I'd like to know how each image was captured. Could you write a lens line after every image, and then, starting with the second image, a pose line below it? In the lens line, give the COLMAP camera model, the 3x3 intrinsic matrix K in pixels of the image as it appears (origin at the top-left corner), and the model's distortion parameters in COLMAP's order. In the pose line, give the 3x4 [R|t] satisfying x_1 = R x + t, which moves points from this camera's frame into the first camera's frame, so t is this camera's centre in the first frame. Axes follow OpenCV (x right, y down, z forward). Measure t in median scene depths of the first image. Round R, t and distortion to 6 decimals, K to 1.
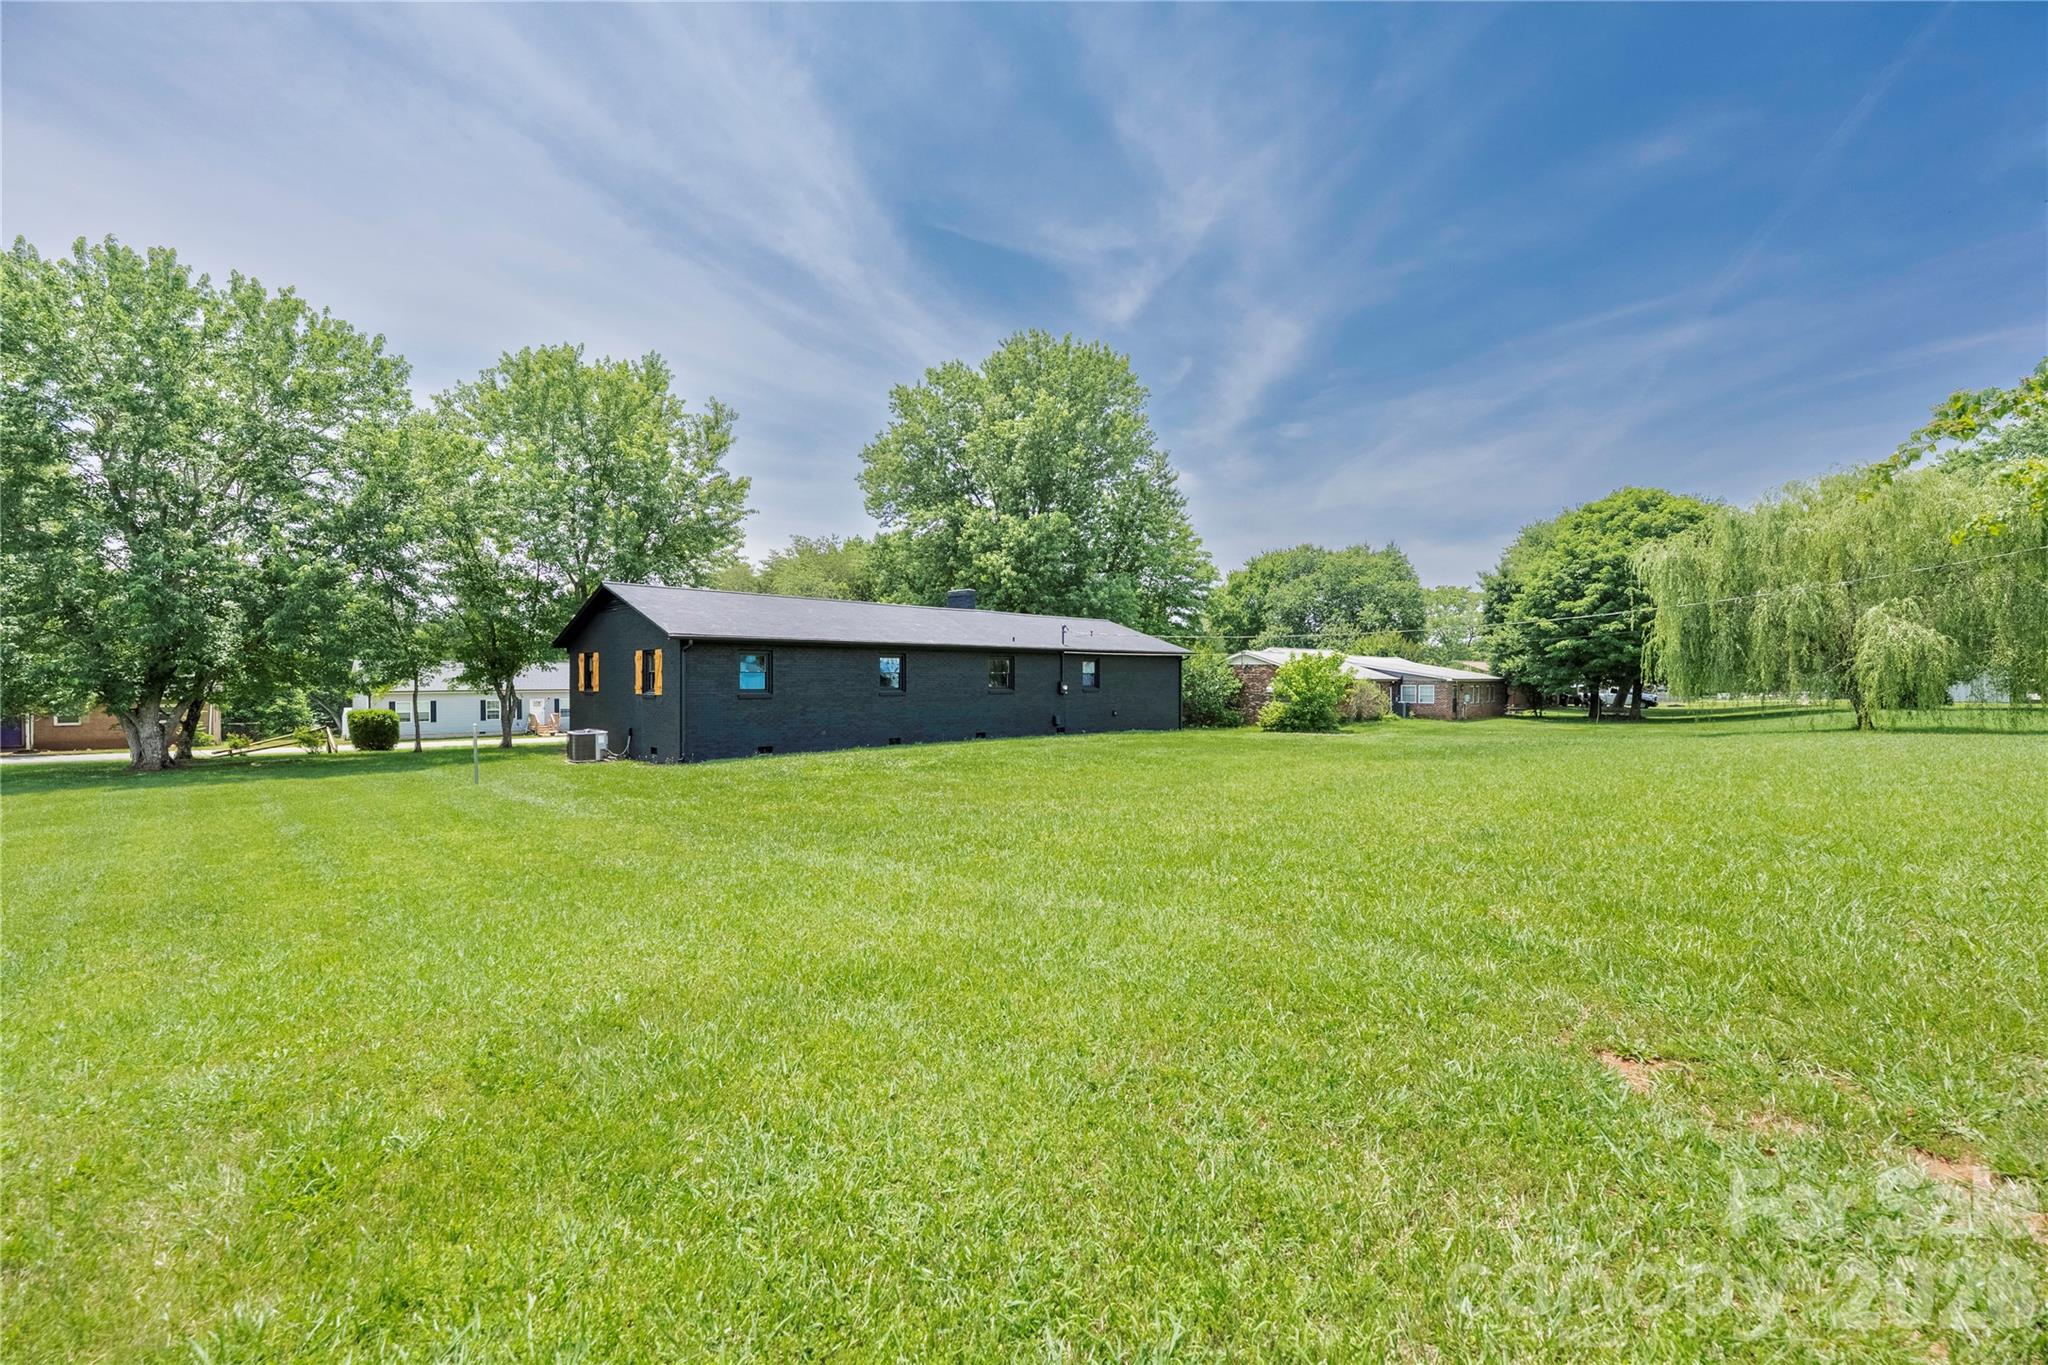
lens RADIAL K [[821.9, 0, 1016.5], [0, 821.9, 679.7], [0, 0, 1]] dist [-0.002922, -0.000150]
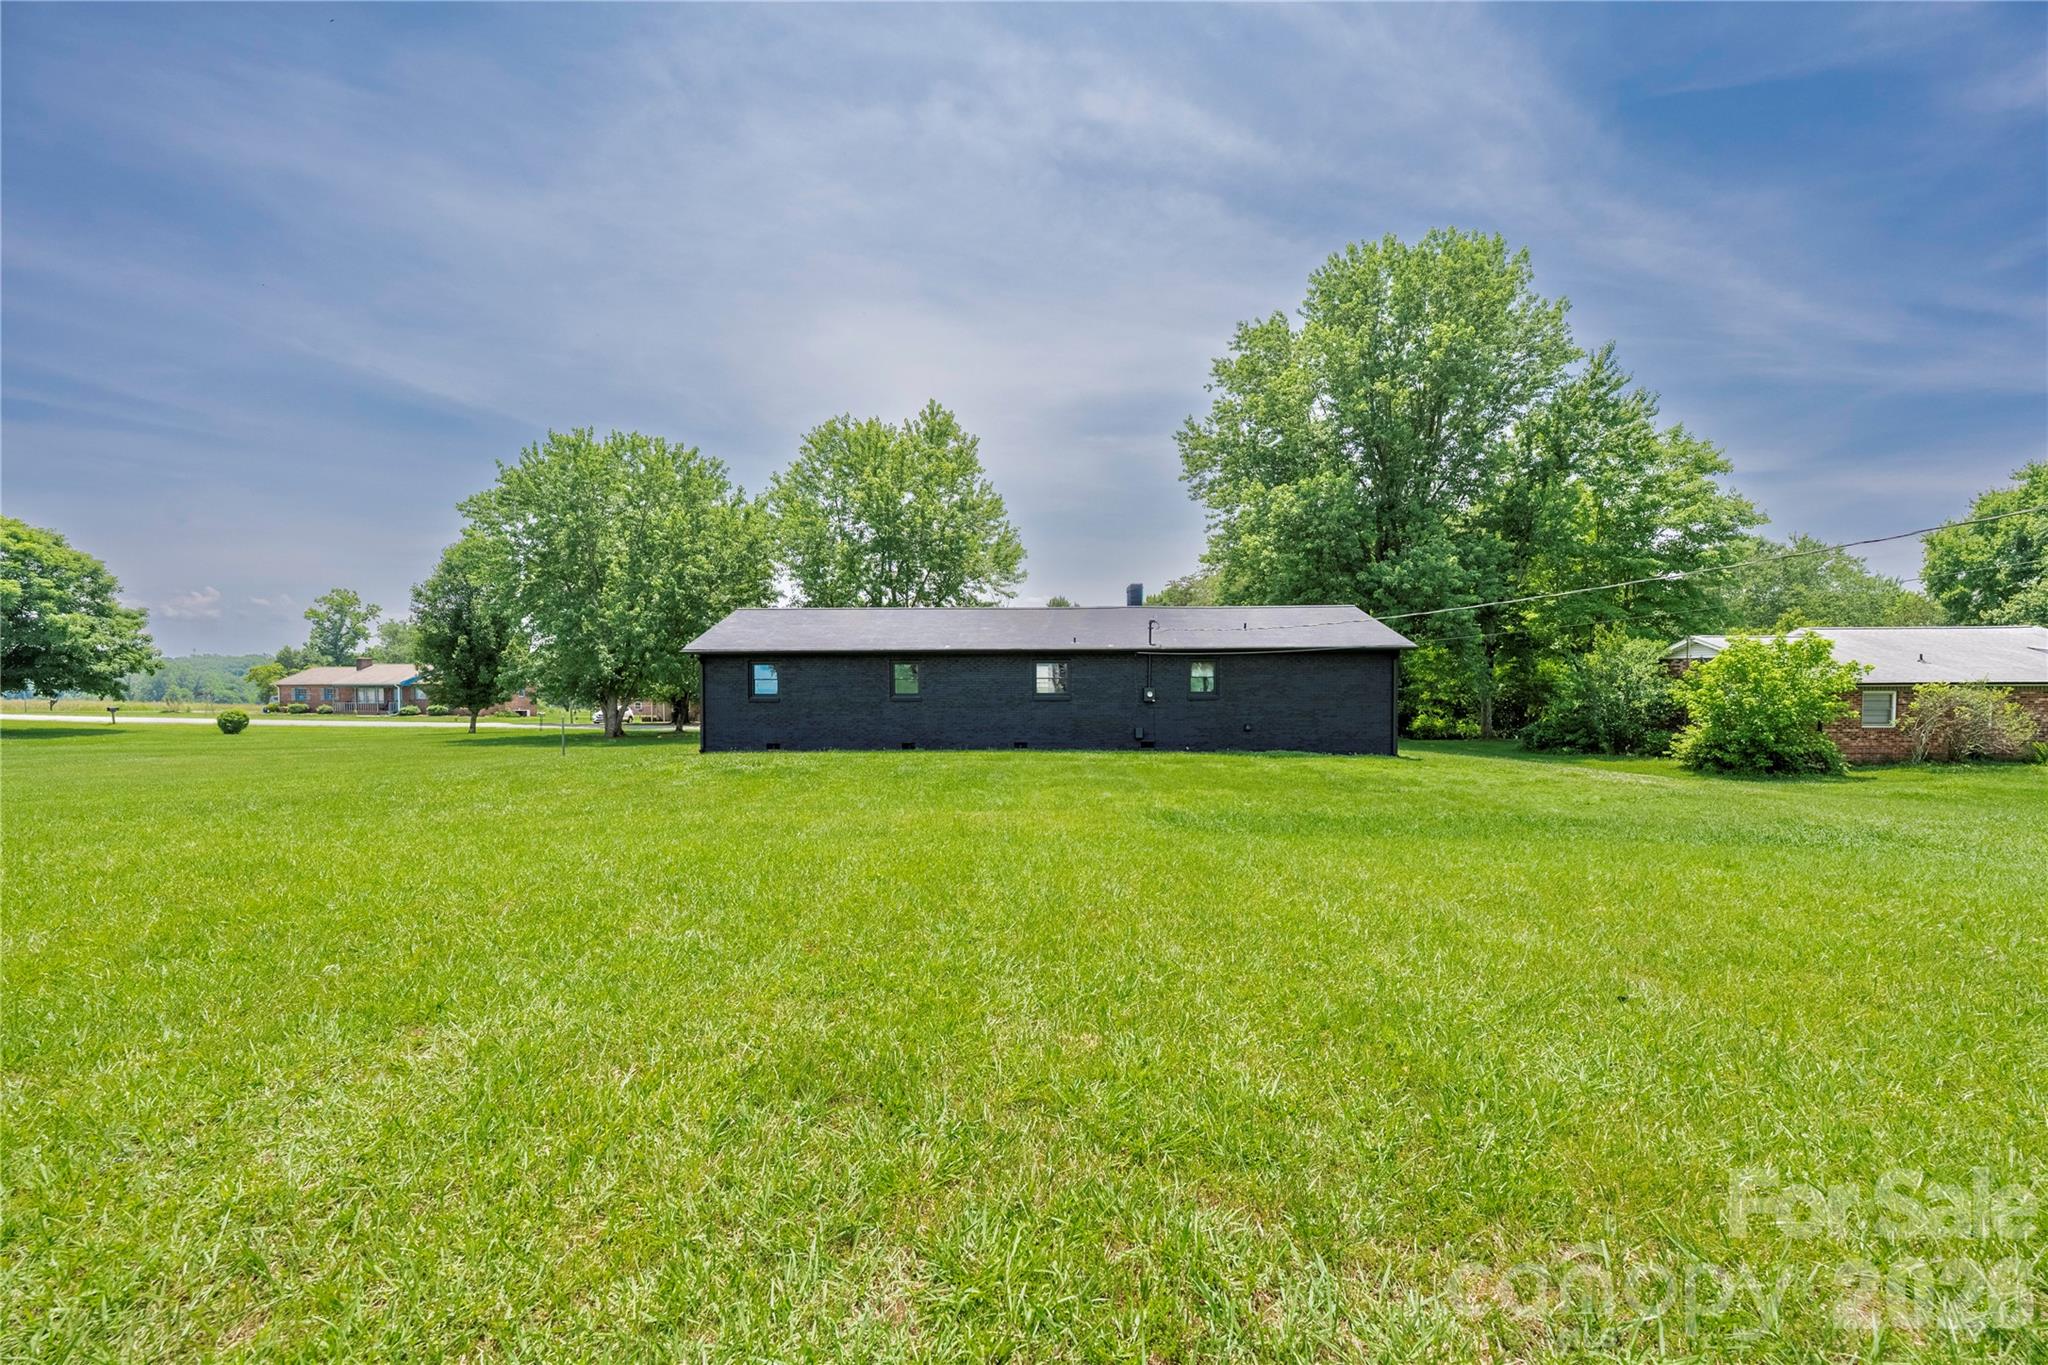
lens RADIAL K [[821.9, 0, 1016.5], [0, 821.9, 679.7], [0, 0, 1]] dist [-0.002922, -0.000150]
pose [[0.709504, 0.002176, -0.704699, 0.579279], [0.002262, 0.999983, 0.005365, -0.011018], [0.704698, -0.005401, 0.709487, 0.323045]]
